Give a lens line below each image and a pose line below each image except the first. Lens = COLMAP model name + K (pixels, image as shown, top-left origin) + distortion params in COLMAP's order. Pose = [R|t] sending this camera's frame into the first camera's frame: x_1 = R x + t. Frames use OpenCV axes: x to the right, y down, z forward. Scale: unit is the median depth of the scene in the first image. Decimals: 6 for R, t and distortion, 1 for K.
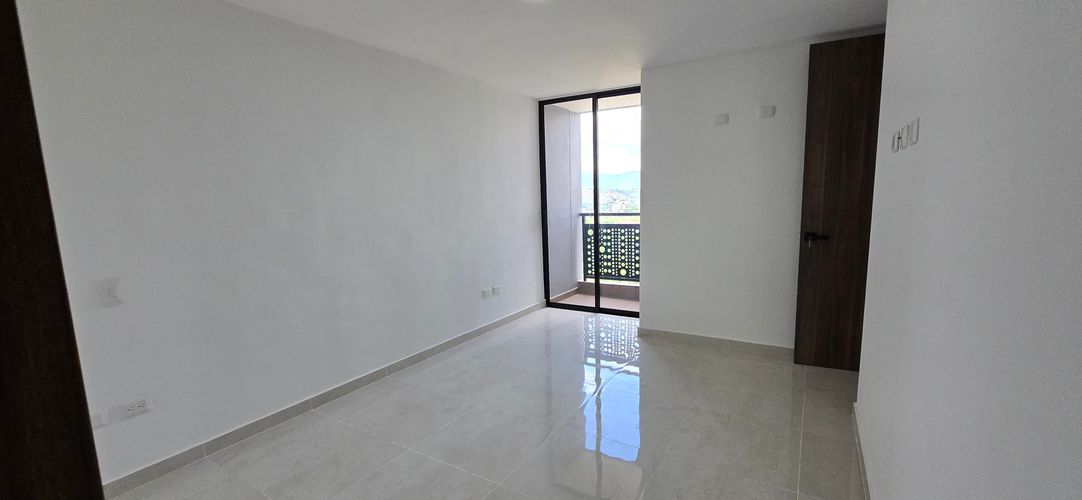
lens RADIAL K [[402.6, 0, 541.0], [0, 402.6, 250.0], [0, 0, 1]] dist [0.010240, 0.000029]
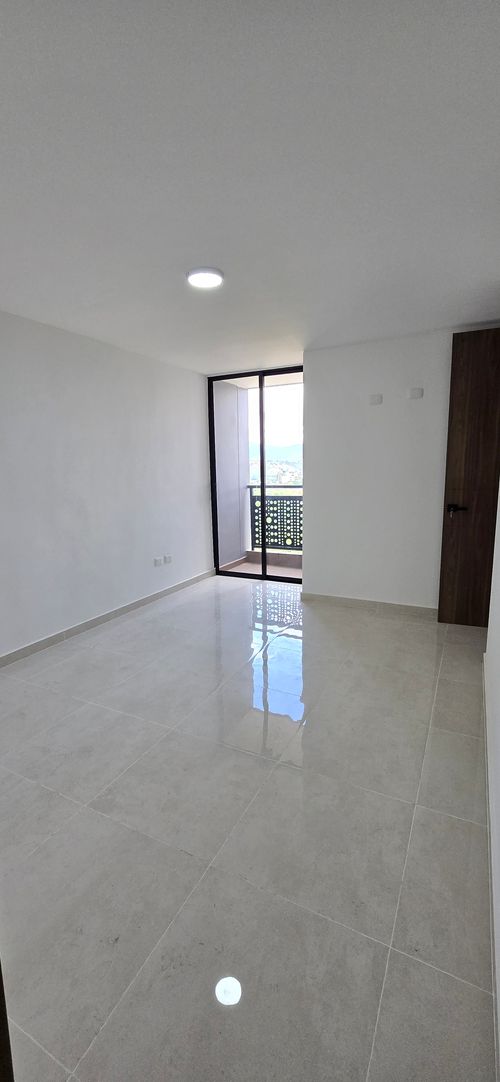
lens RADIAL K [[443.2, 0, 236.5], [0, 443.2, 544.3], [0, 0, 1]] dist [-0.000664, 0.000071]
pose [[0.998620, -0.003279, 0.052420, 0.007039], [0.000852, 0.998929, 0.046260, 0.008547], [-0.052515, -0.046151, 0.997553, -0.162383]]
